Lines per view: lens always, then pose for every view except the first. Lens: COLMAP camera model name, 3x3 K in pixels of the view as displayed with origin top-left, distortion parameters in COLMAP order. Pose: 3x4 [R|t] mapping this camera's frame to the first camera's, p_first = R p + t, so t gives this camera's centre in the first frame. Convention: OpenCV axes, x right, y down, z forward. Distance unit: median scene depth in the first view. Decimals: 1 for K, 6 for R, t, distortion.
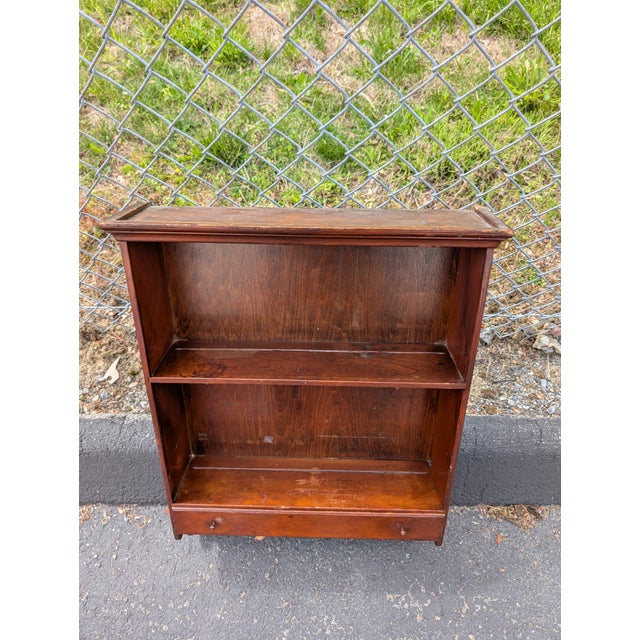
lens RADIAL K [[466.4, 0, 322.0], [0, 466.4, 320.6], [0, 0, 1]] dist [-0.003768, -0.003950]
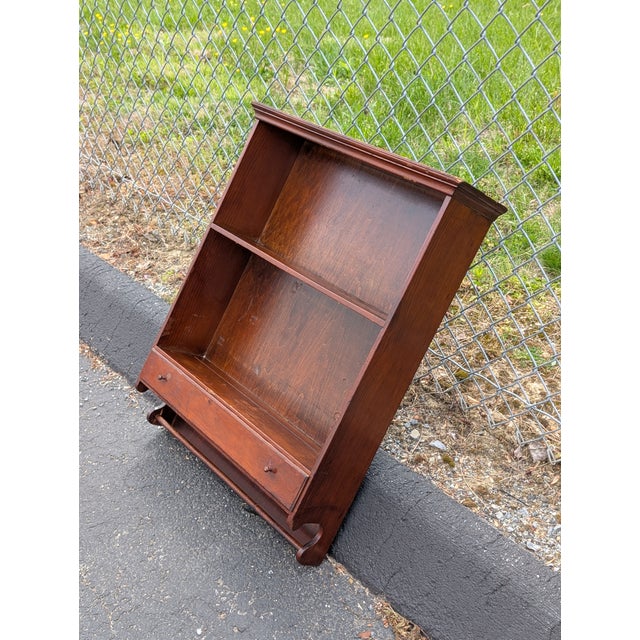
lens RADIAL K [[795.1, 0, 331.0], [0, 795.1, 321.9], [0, 0, 1]] dist [0.055203, -0.015572]
pose [[0.665597, 0.389706, -0.636483, 0.965893], [-0.650687, 0.720692, -0.239185, 0.455771], [0.365497, 0.573352, 0.733267, -0.226973]]
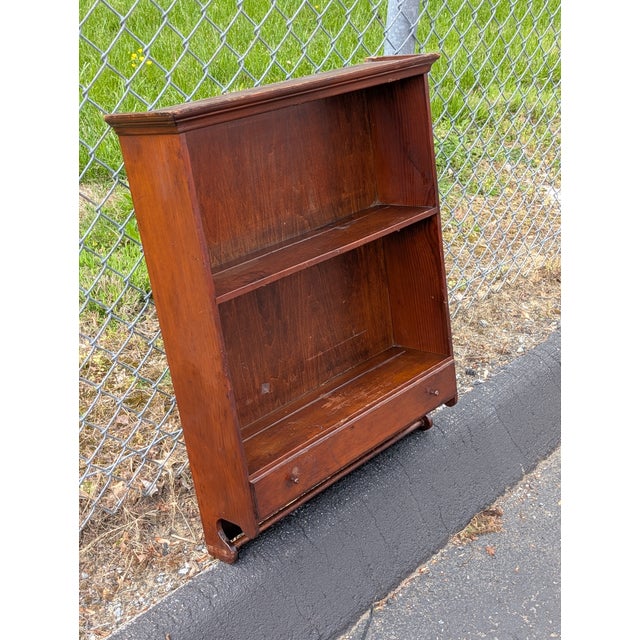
lens RADIAL K [[904.4, 0, 321.5], [0, 904.4, 345.8], [0, 0, 1]] dist [0.079809, -0.052269]
pose [[0.667091, -0.356203, 0.654300, -0.990606], [0.447183, 0.893914, 0.030725, 0.173024], [-0.595833, 0.272096, 0.755611, -0.250544]]
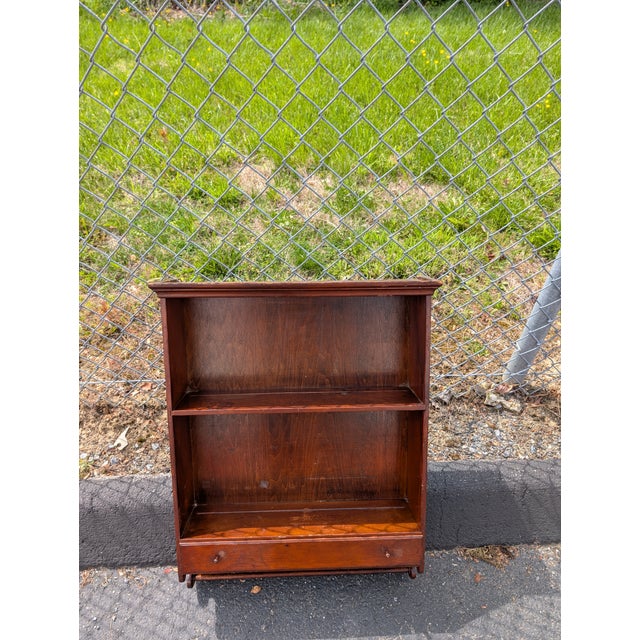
lens RADIAL K [[463.9, 0, 320.0], [0, 463.9, 320.0], [0, 0, 1]] dist [-0.004973, -0.006712]
pose [[0.997890, -0.028435, 0.058362, -0.031942], [0.044334, 0.955194, -0.292643, 0.196959], [-0.047426, 0.294613, 0.954439, -0.188674]]
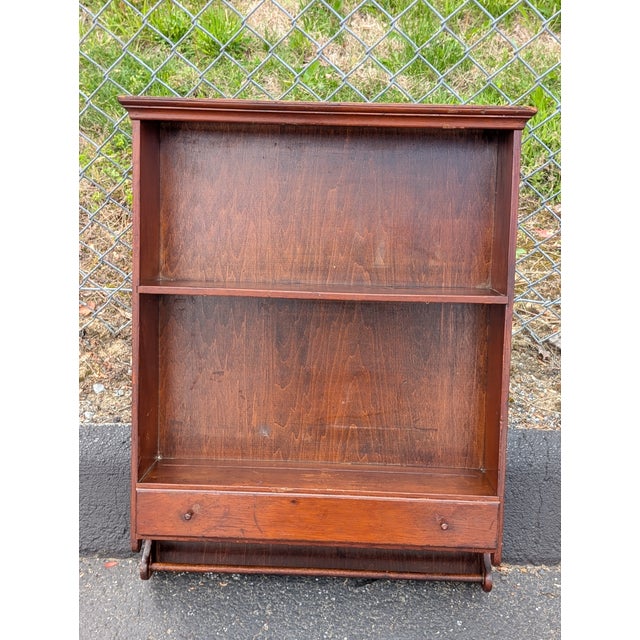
lens RADIAL K [[908.0, 0, 317.9], [0, 908.0, 305.0], [0, 0, 1]] dist [0.058973, -0.106923]
pose [[0.999769, 0.017010, -0.013172, -0.012560], [-0.020495, 0.939197, -0.342766, 0.529163], [0.006541, 0.342957, 0.939328, -0.409420]]
